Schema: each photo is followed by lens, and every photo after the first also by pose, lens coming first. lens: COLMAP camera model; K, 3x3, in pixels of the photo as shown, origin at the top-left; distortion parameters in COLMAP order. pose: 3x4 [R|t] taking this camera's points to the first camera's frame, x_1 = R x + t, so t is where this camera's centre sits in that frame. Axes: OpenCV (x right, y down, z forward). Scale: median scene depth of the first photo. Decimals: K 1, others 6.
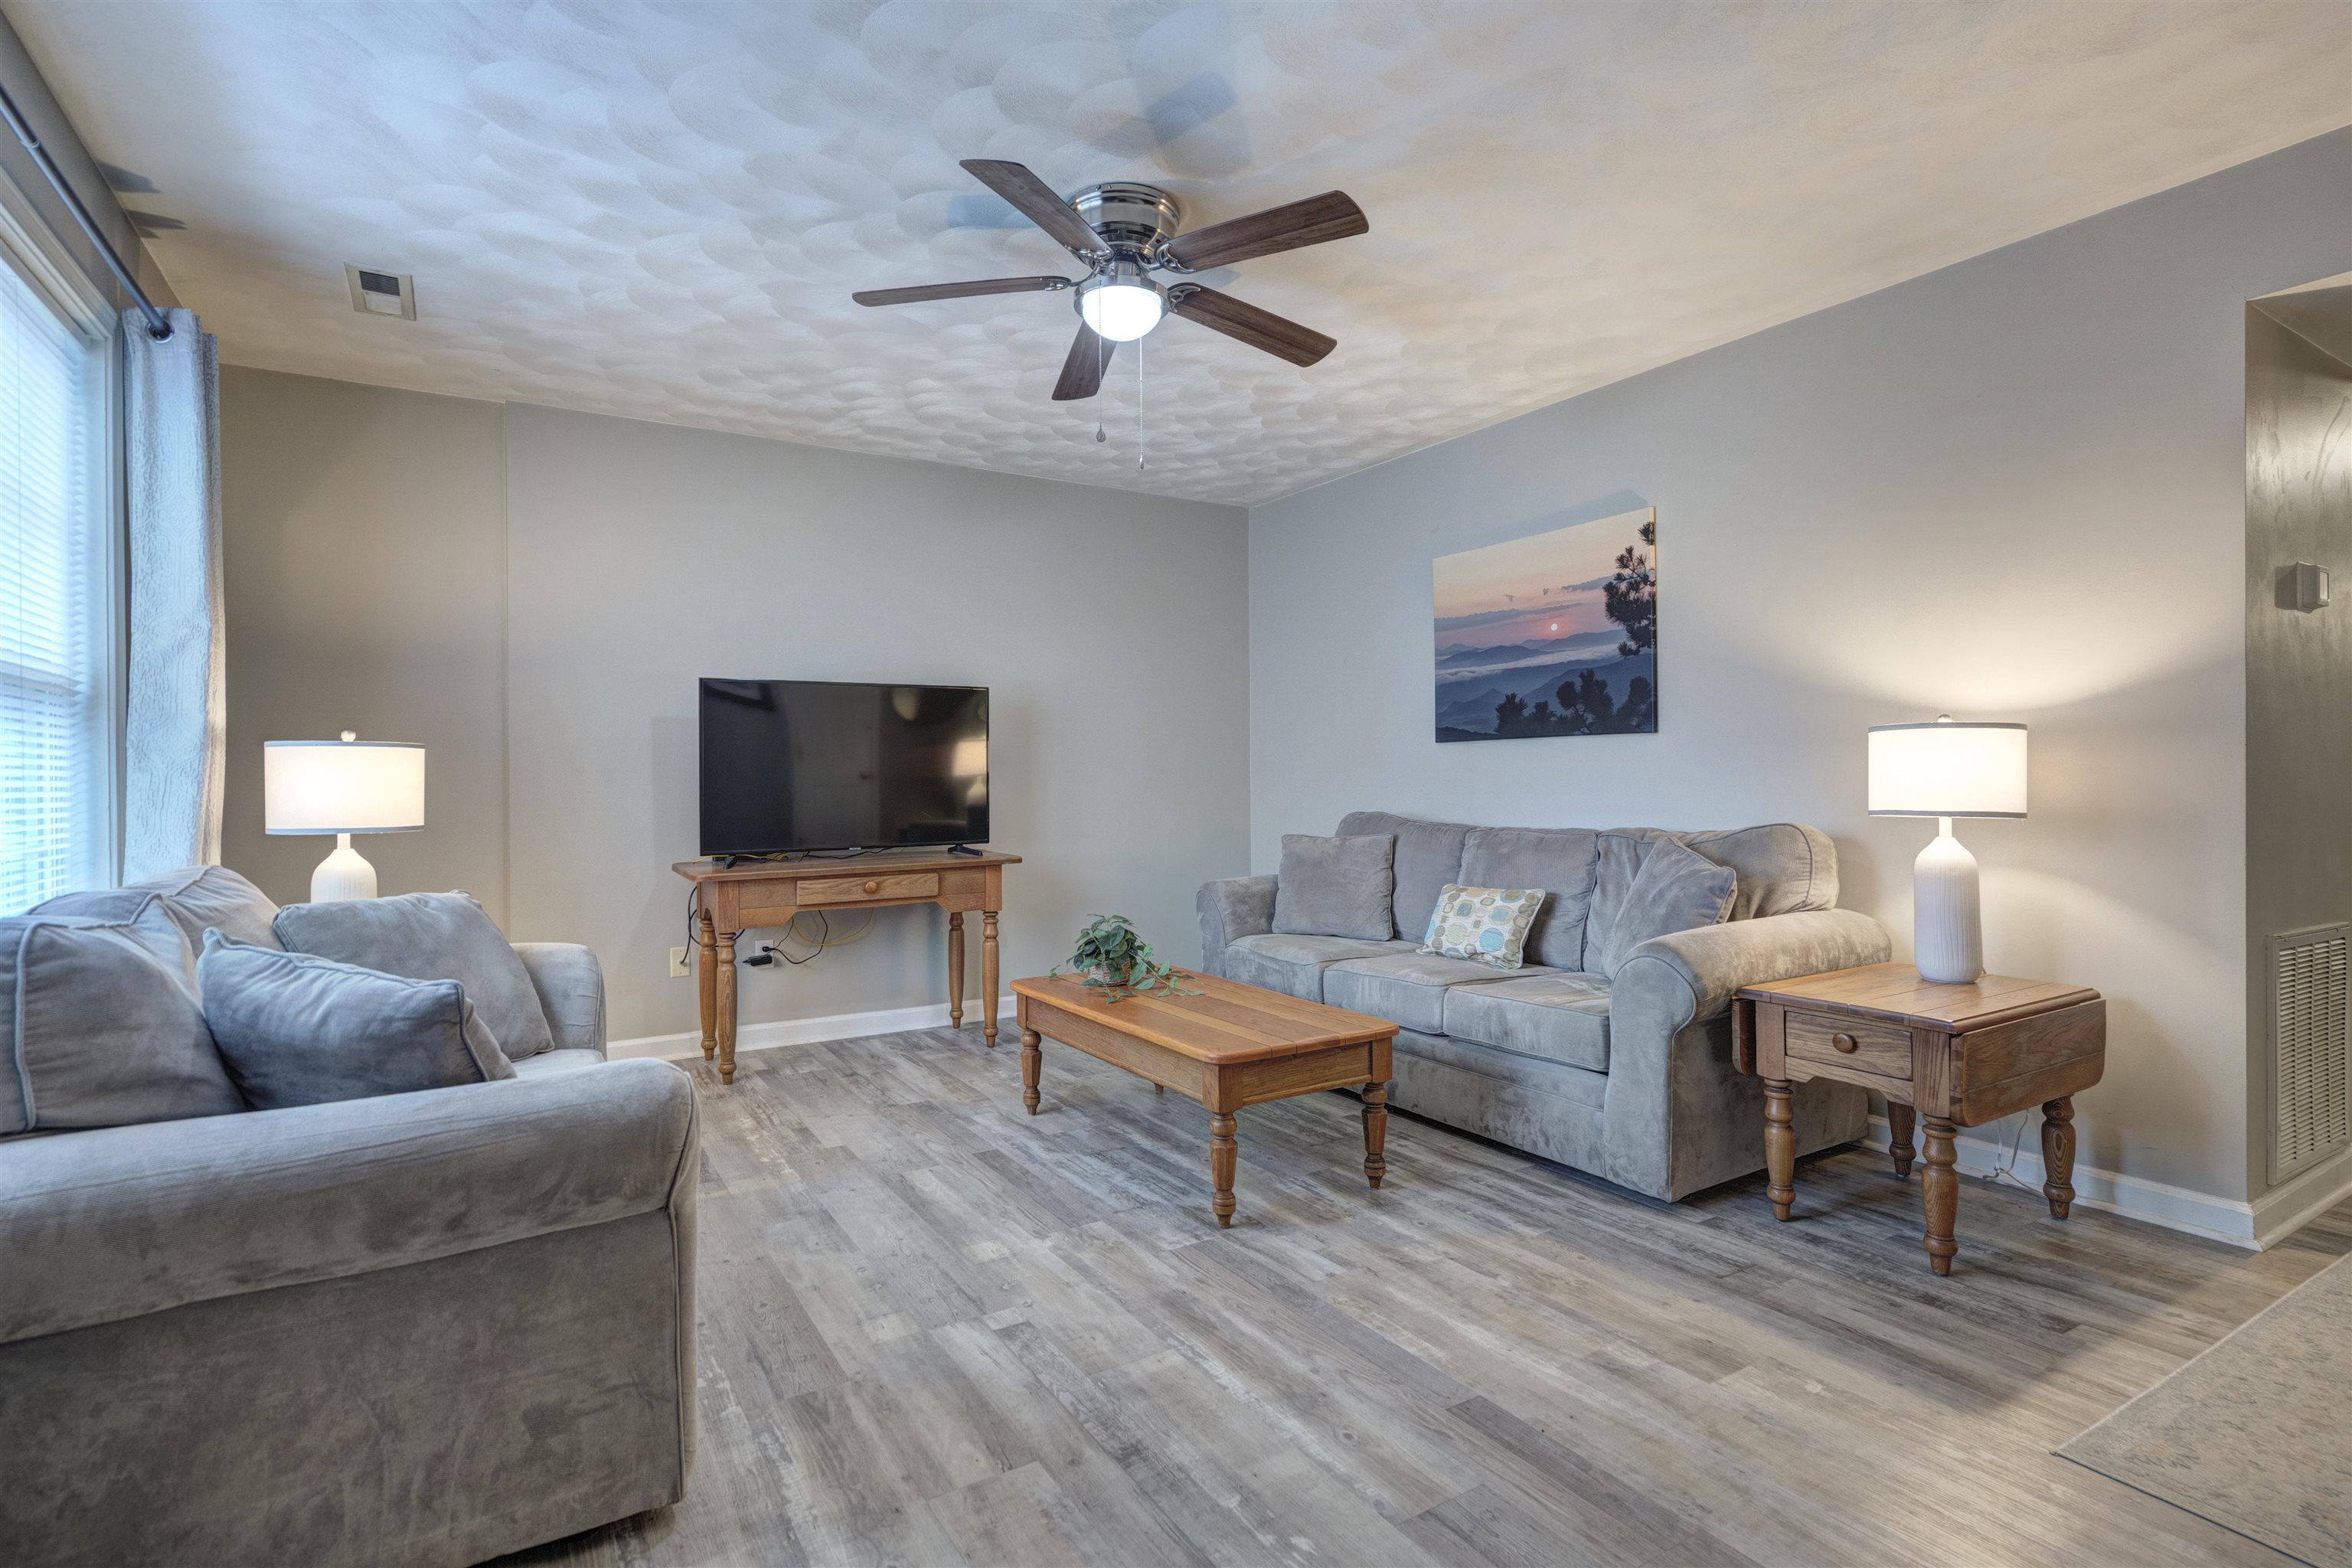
lens RADIAL K [[1114.9, 0, 1176.0], [0, 1114.9, 784.0], [0, 0, 1]] dist [0.000397, 0.000280]
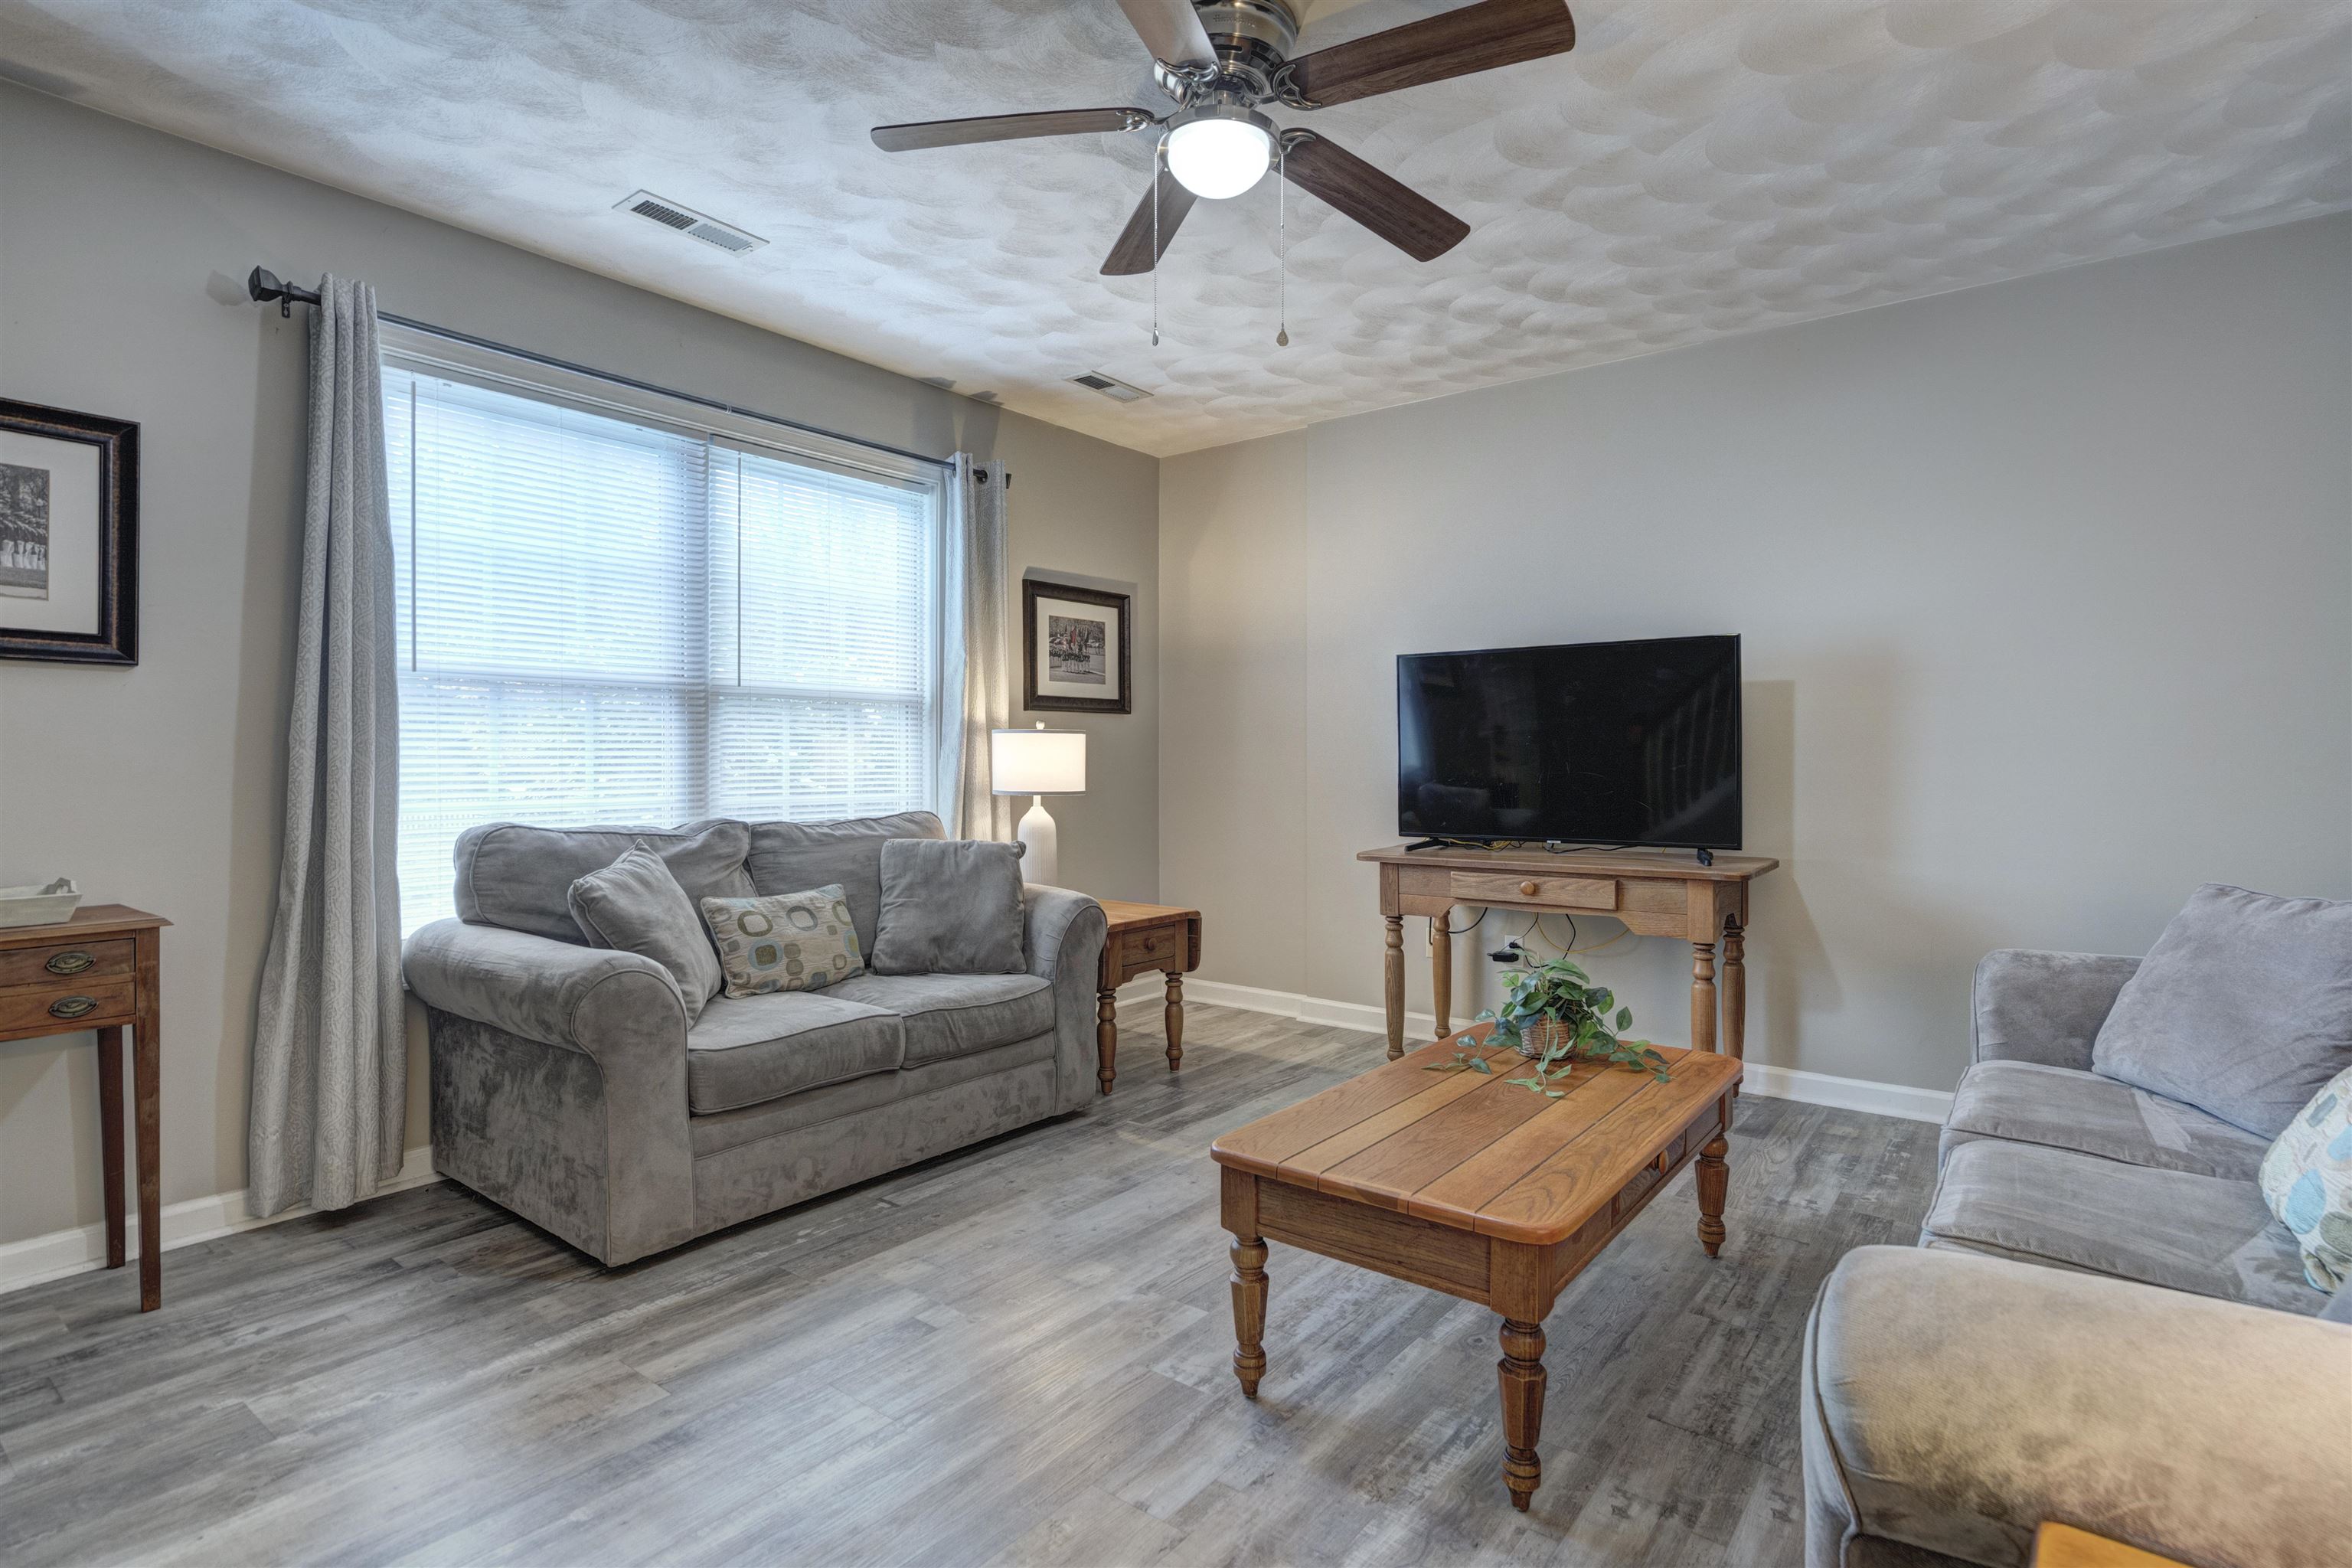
lens RADIAL K [[1168.9, 0, 1179.8], [0, 1168.9, 775.6], [0, 0, 1]] dist [0.001161, 0.000592]
pose [[0.352491, 0.023462, -0.935521, 0.580393], [-0.010499, 0.999722, 0.021116, -0.009914], [0.935756, 0.002378, 0.352640, 0.563833]]
